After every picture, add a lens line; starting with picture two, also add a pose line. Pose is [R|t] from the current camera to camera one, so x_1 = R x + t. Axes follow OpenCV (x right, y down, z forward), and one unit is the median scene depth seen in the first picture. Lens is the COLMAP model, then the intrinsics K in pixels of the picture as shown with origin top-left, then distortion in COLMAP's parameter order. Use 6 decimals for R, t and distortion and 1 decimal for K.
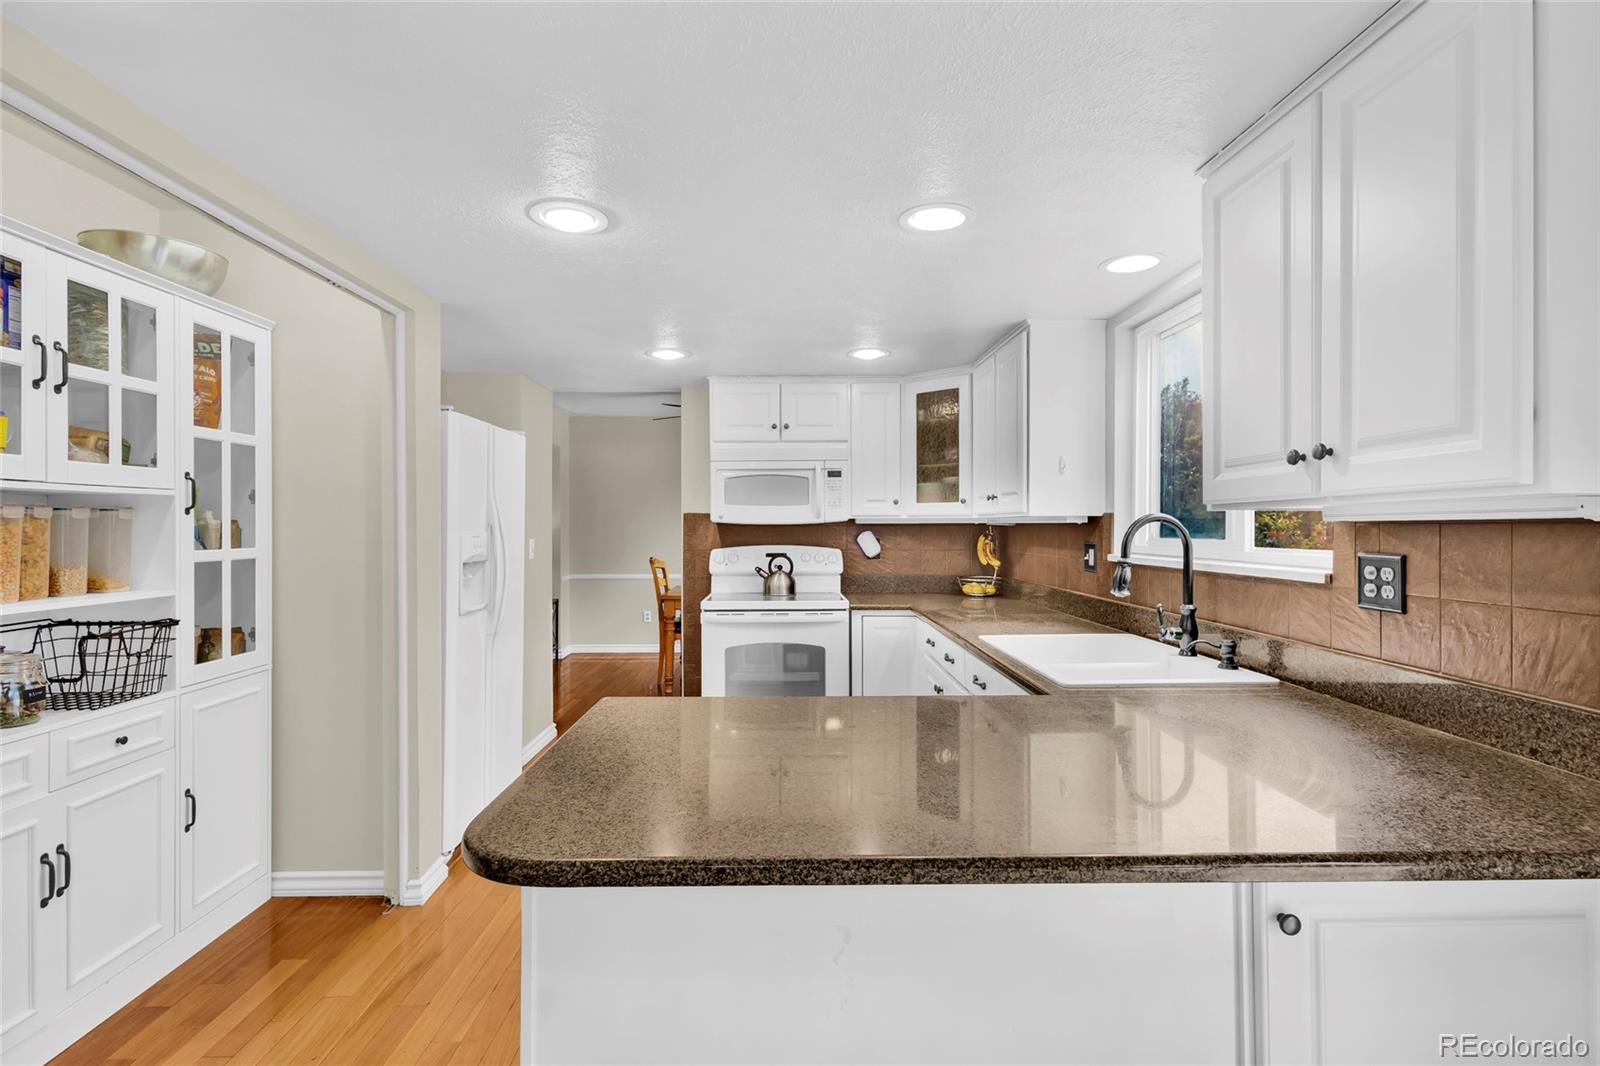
lens RADIAL K [[761.7, 0, 809.0], [0, 761.7, 524.8], [0, 0, 1]] dist [0.015662, -0.001420]
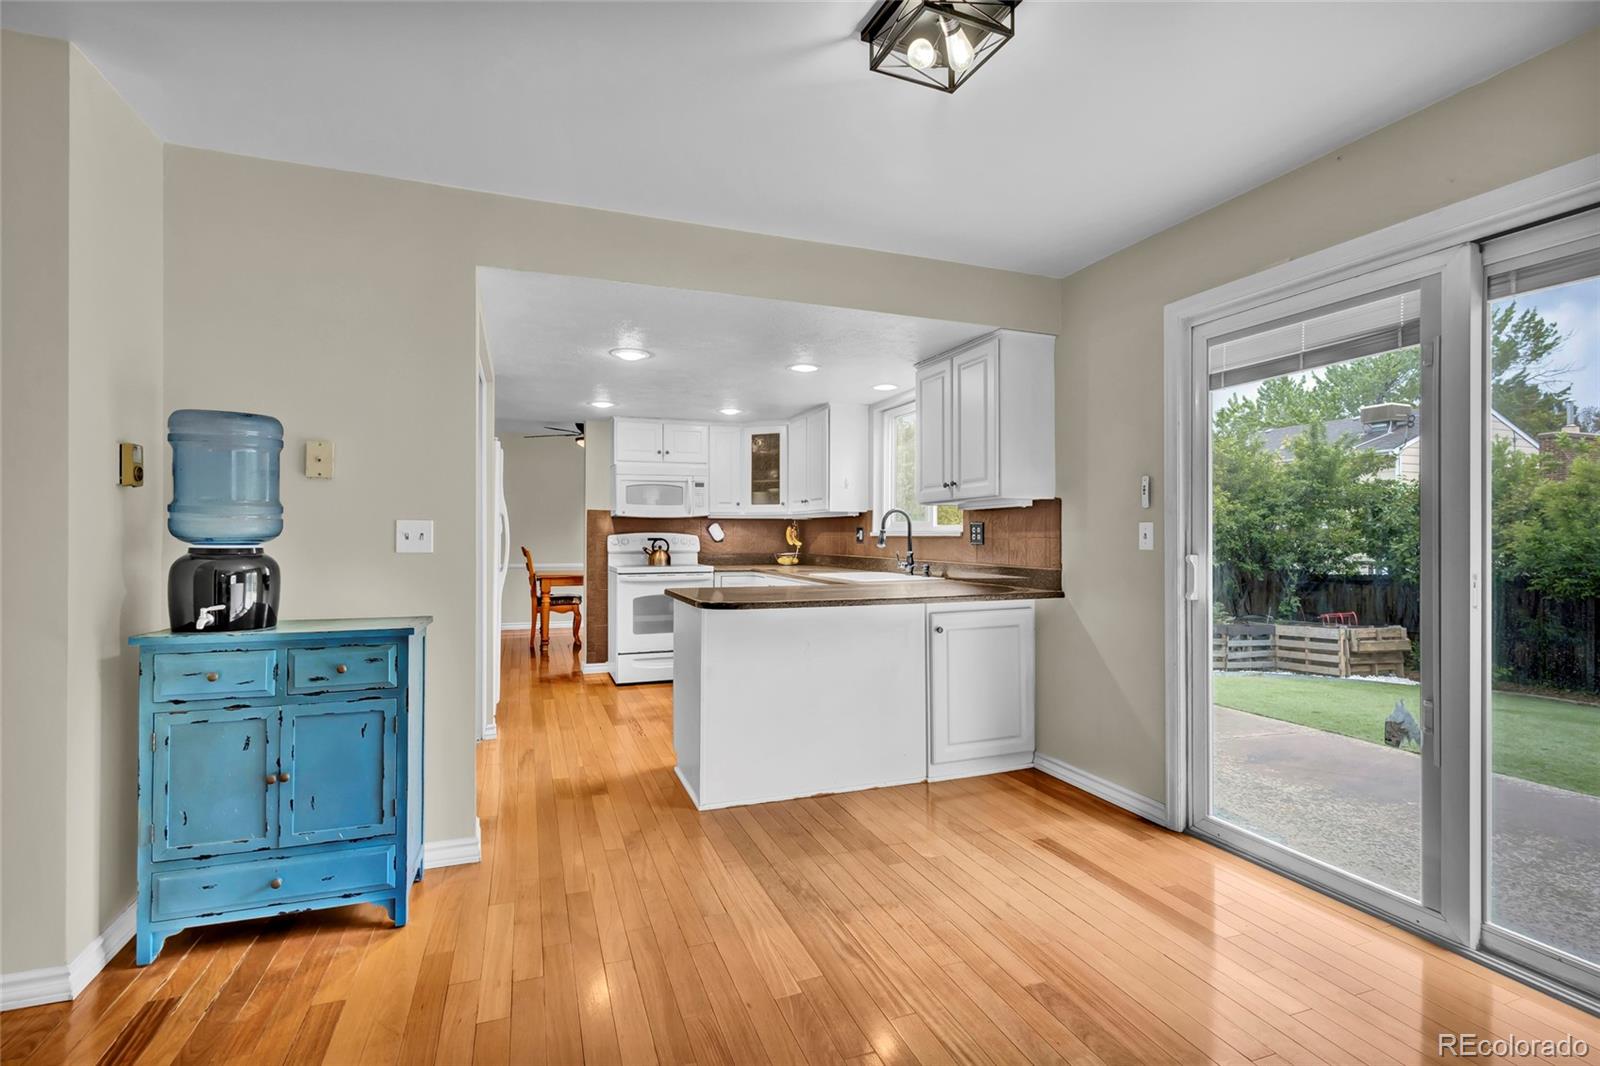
lens RADIAL K [[761.7, 0, 803.4], [0, 761.7, 529.9], [0, 0, 1]] dist [0.015662, -0.001420]
pose [[0.946413, 0.002602, 0.322947, -0.364956], [-0.000945, 0.999986, -0.005287, 0.043307], [-0.322957, 0.004699, 0.946402, -0.708486]]
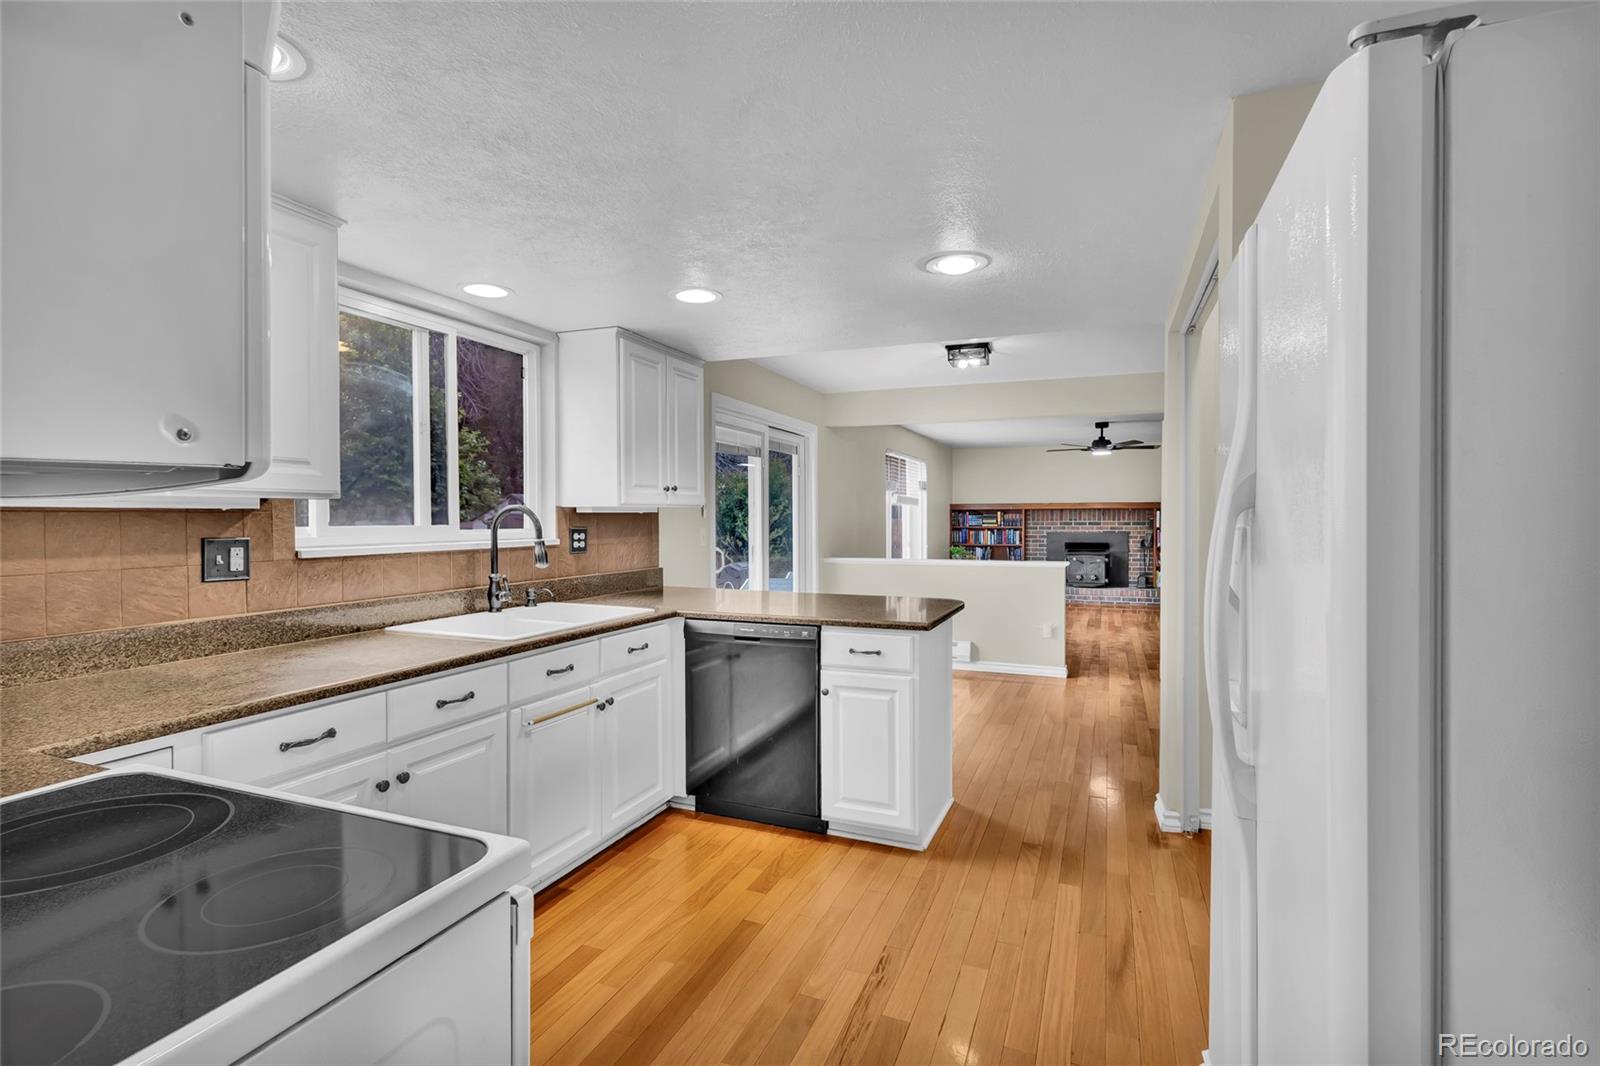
lens RADIAL K [[761.7, 0, 798.6], [0, 761.7, 525.7], [0, 0, 1]] dist [0.015662, -0.001420]
pose [[-0.918687, -0.007048, 0.394924, -0.396085], [-0.002908, 0.999934, 0.011080, 0.003923], [-0.394976, 0.009031, -0.918647, 1.560530]]
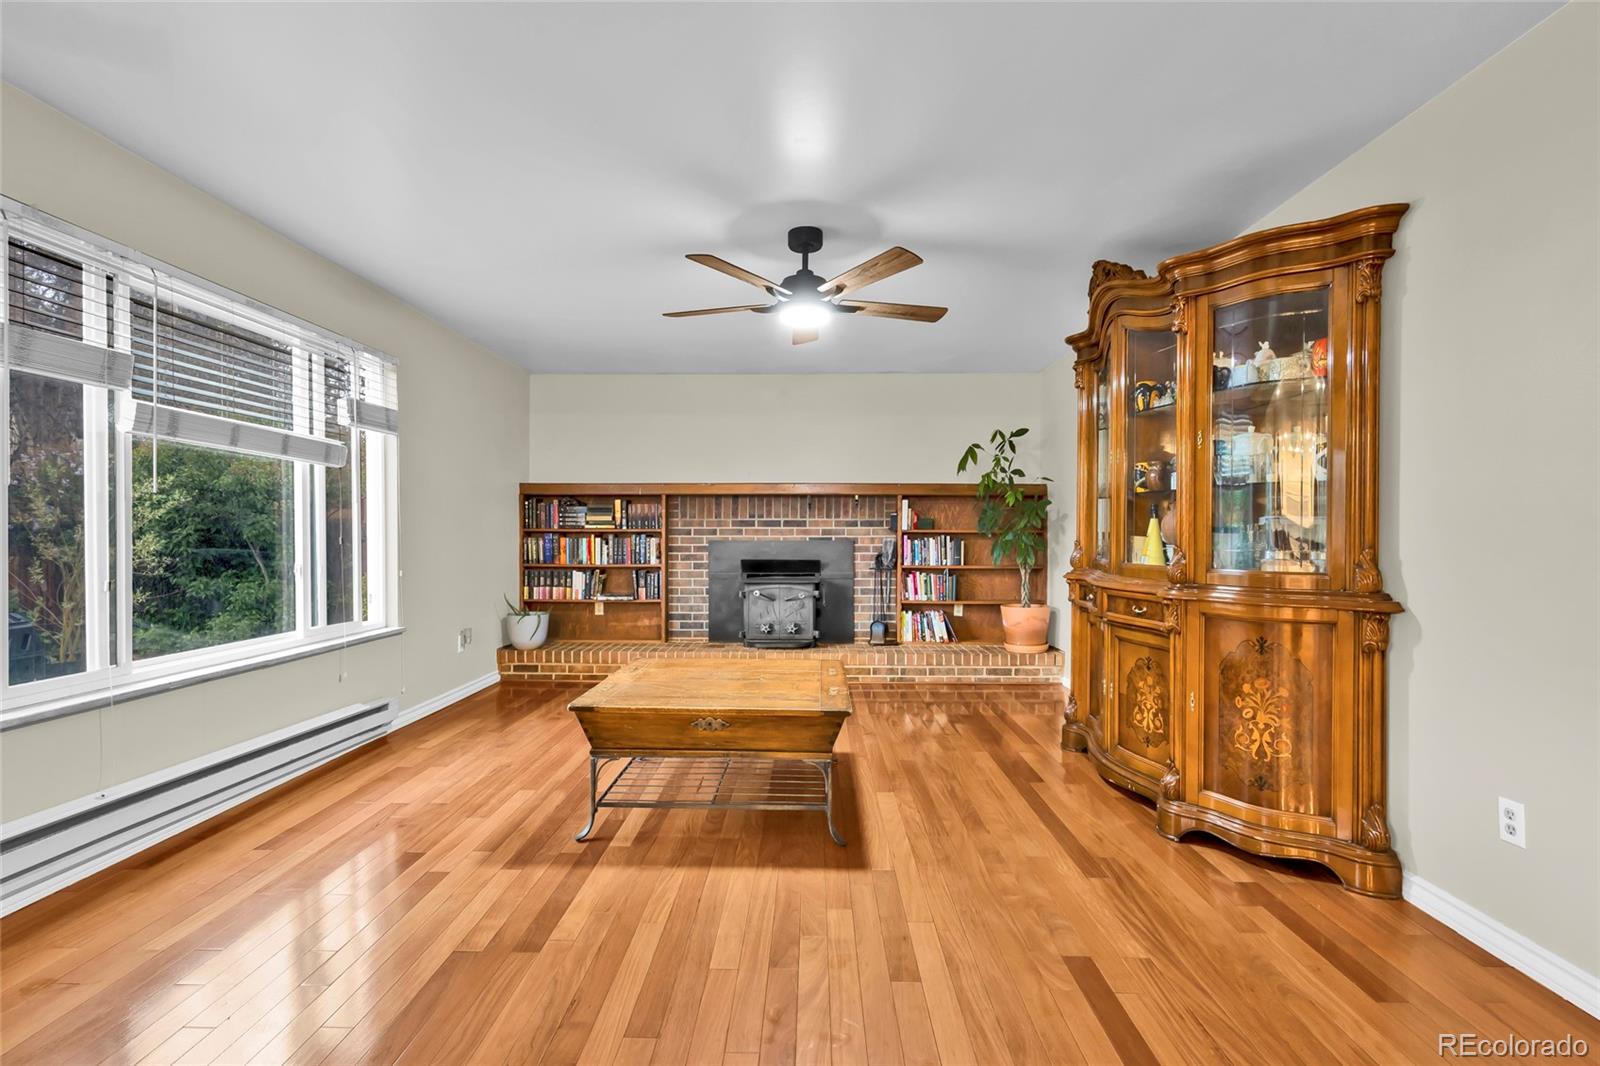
lens RADIAL K [[761.7, 0, 798.5], [0, 761.7, 535.4], [0, 0, 1]] dist [0.015662, -0.001420]
pose [[-0.999004, -0.008071, 0.043896, -0.383669], [-0.007945, 0.999964, 0.003043, 0.016852], [-0.043919, 0.002691, -0.999031, 1.046373]]
